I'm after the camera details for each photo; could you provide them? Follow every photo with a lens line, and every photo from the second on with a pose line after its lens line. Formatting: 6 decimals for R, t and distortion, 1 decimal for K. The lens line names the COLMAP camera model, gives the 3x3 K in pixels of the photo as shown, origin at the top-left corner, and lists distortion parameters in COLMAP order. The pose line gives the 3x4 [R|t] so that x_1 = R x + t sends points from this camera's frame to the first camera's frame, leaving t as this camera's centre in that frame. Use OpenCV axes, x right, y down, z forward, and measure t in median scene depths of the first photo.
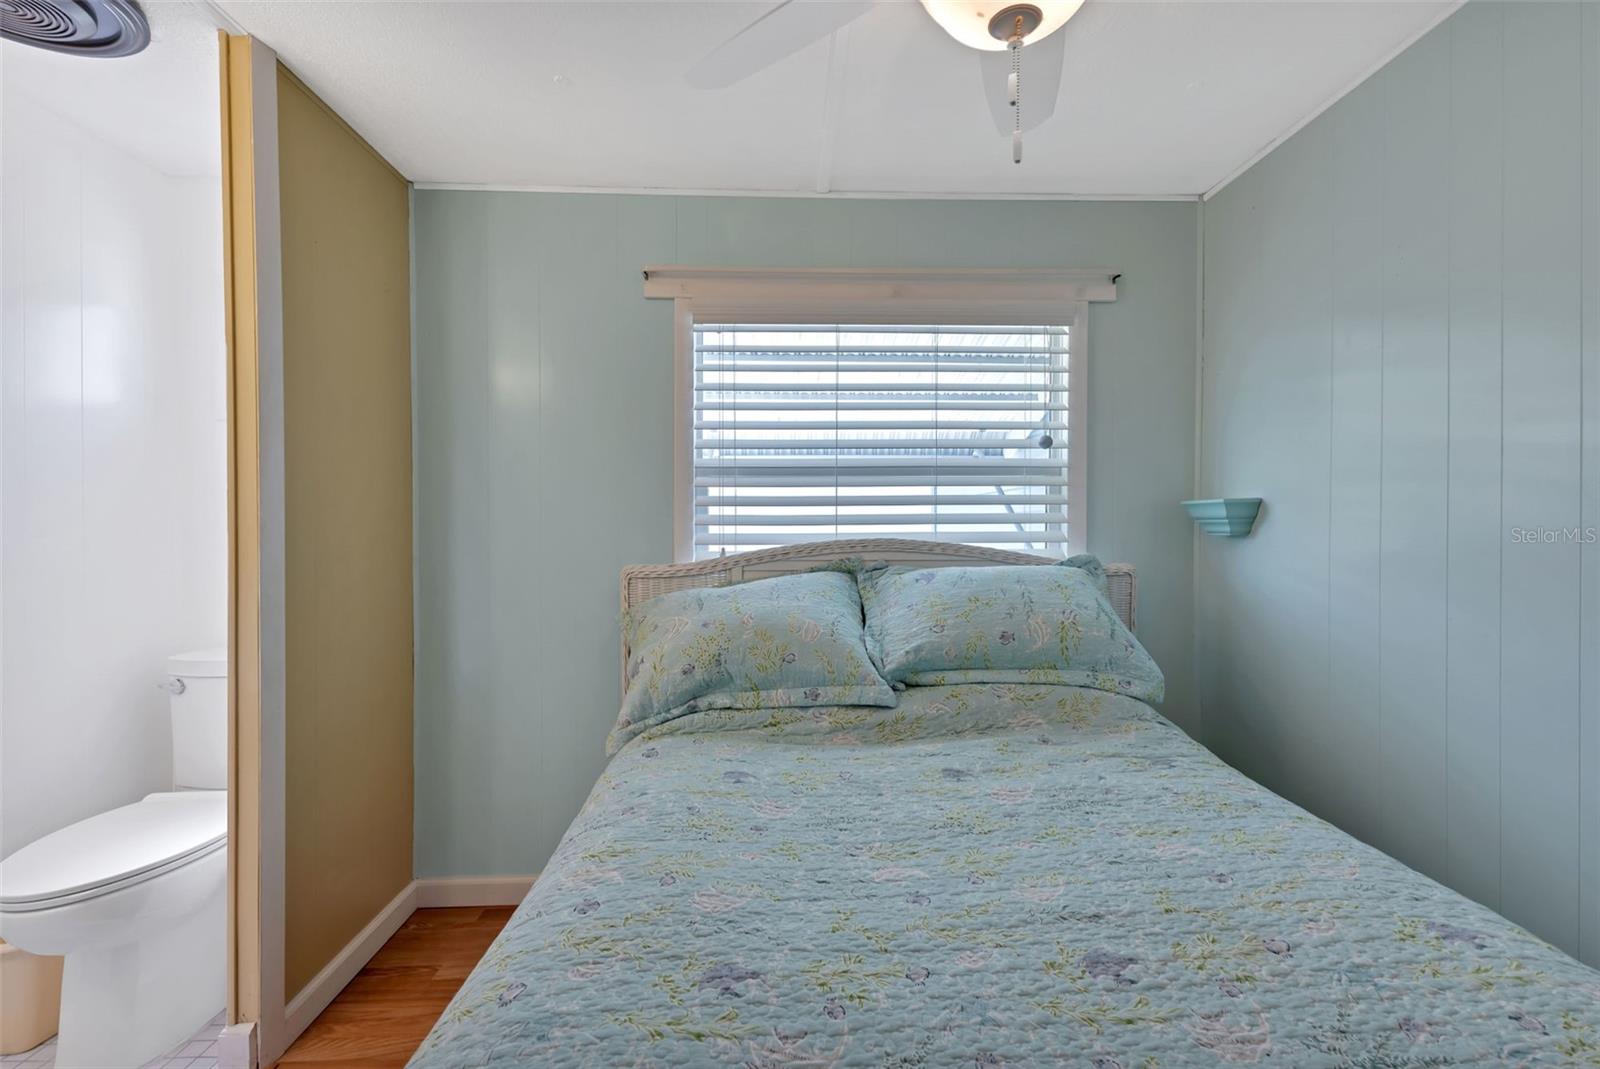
lens RADIAL K [[719.1, 0, 803.1], [0, 719.1, 532.1], [0, 0, 1]] dist [0.006801, 0.000189]
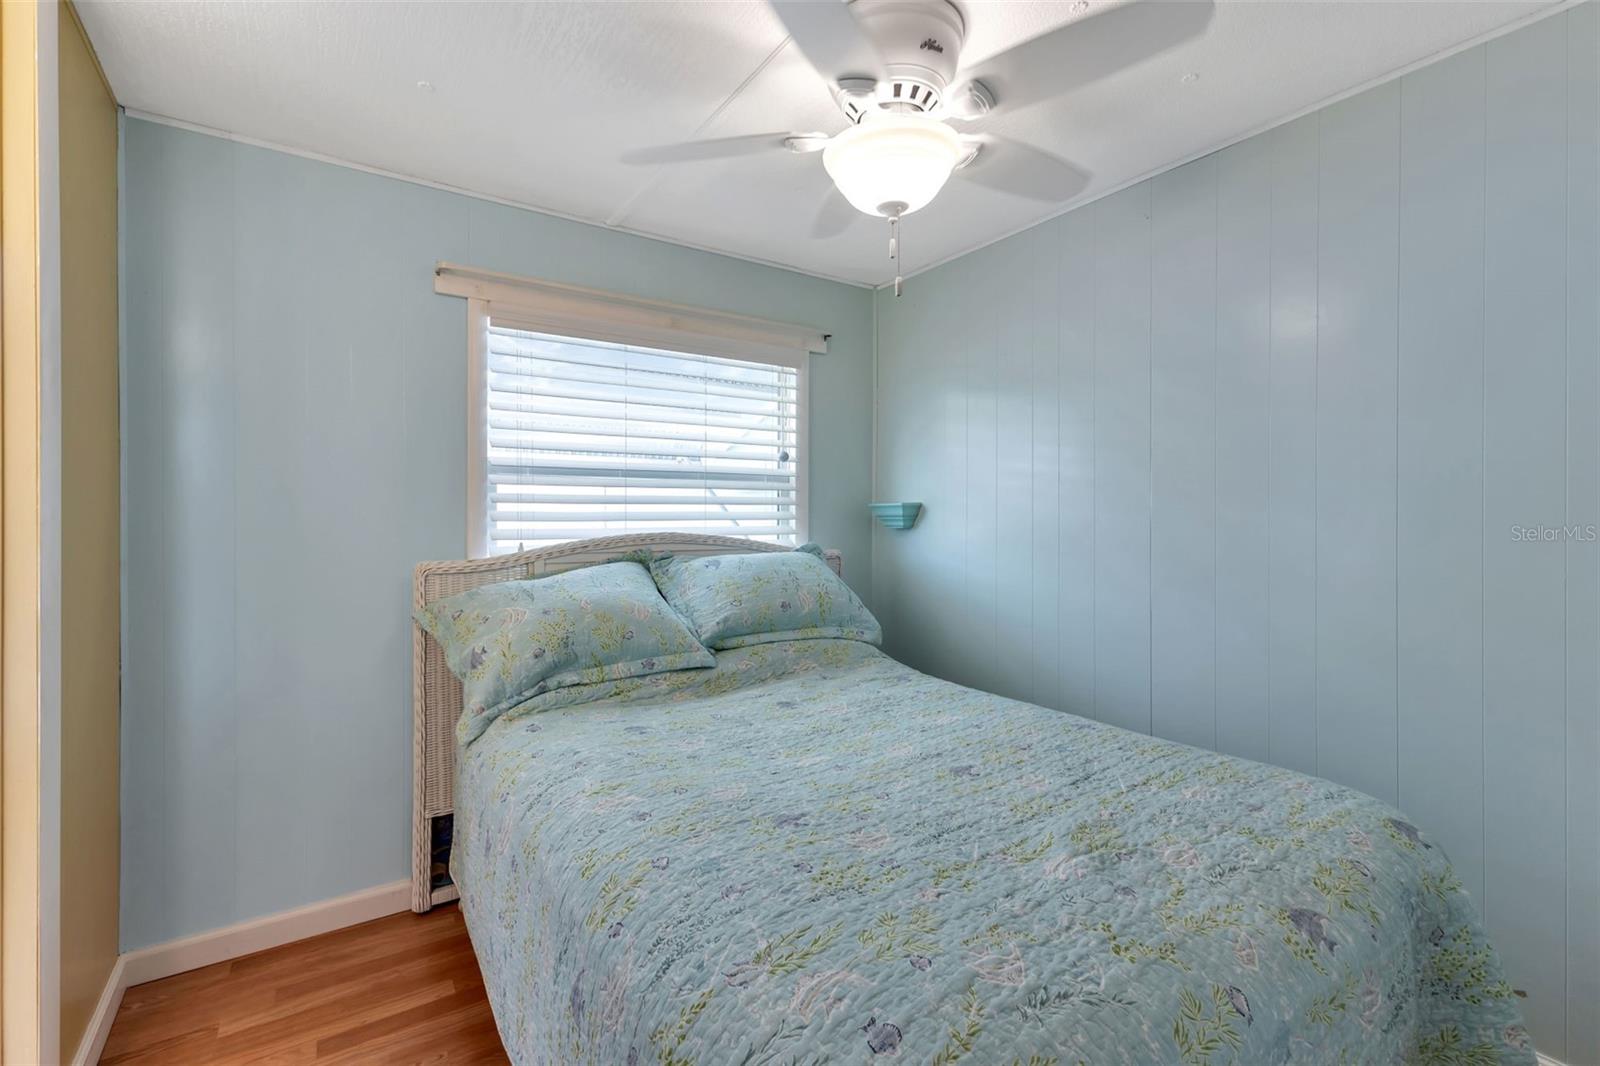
lens RADIAL K [[719.1, 0, 795.1], [0, 719.1, 525.7], [0, 0, 1]] dist [0.006801, 0.000189]
pose [[0.850071, -0.003551, 0.526656, -0.397165], [0.006018, 0.999977, -0.002971, 0.002759], [-0.526634, 0.005695, 0.850073, -0.130211]]
